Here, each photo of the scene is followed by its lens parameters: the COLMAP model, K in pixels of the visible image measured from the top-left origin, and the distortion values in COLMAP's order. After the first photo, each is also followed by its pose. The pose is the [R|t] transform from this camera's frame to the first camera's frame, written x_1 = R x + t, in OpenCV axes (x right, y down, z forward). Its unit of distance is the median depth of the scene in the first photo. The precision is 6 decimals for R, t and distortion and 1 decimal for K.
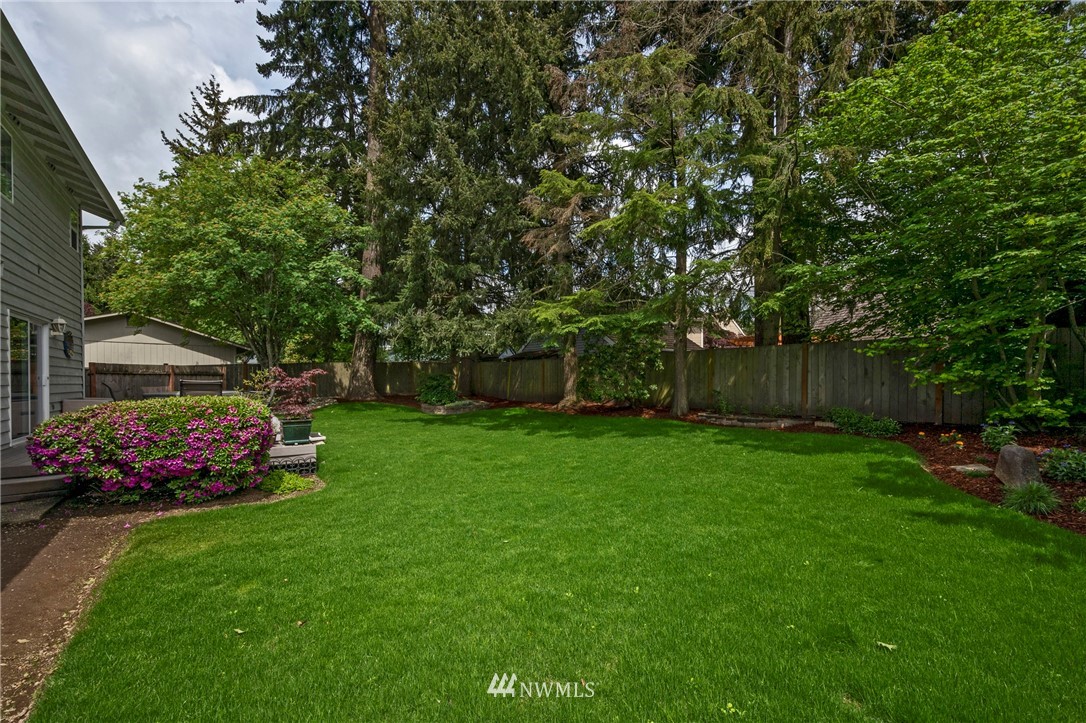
lens RADIAL K [[441.3, 0, 543.9], [0, 441.3, 391.0], [0, 0, 1]] dist [0.000589, 0.000248]
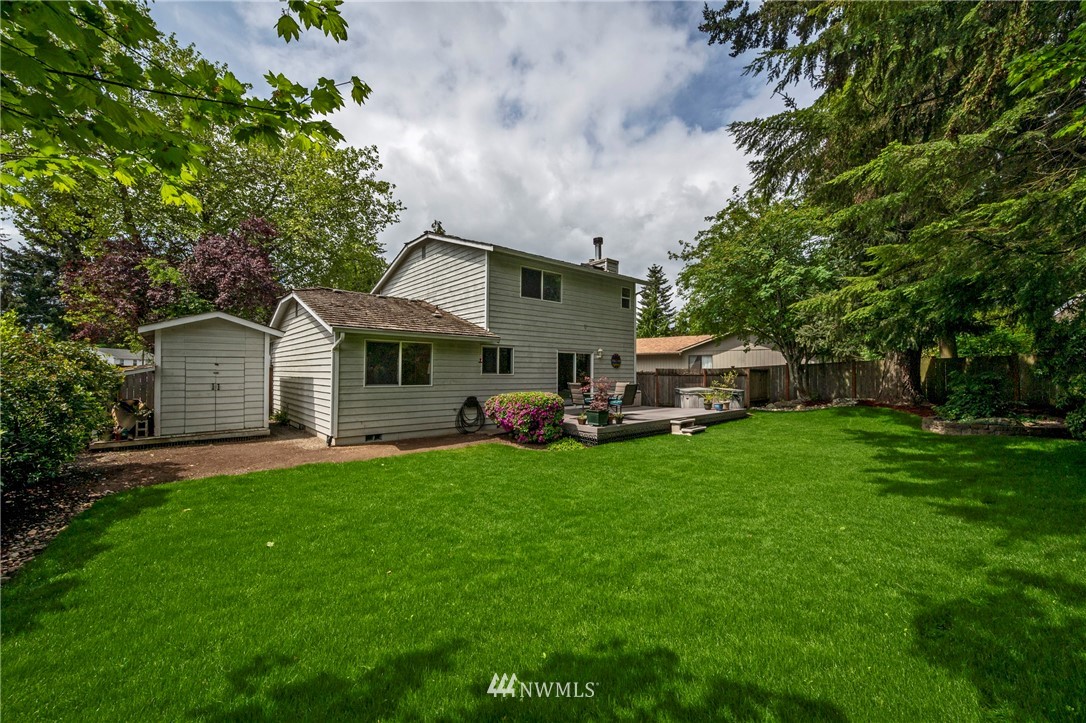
lens RADIAL K [[432.6, 0, 543.0], [0, 432.6, 361.5], [0, 0, 1]] dist [-0.003135, -0.000243]
pose [[0.086086, -0.023477, -0.996011, 0.511856], [-0.029700, 0.999218, -0.026120, -0.031345], [0.995845, 0.031830, 0.085322, 0.386283]]
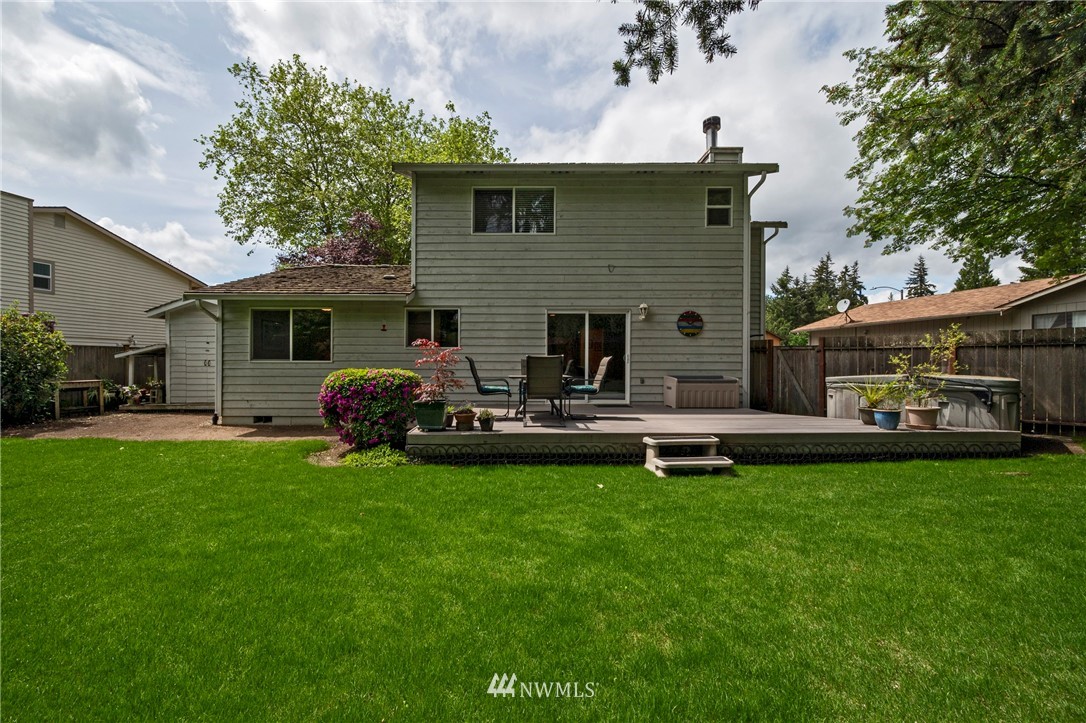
lens RADIAL K [[443.7, 0, 530.4], [0, 443.7, 365.3], [0, 0, 1]] dist [-0.001356, -0.000025]
pose [[-0.592651, -0.003738, -0.805451, -0.016549], [-0.022053, 0.999690, 0.011587, -0.007205], [0.805157, 0.024629, -0.592549, 0.944483]]
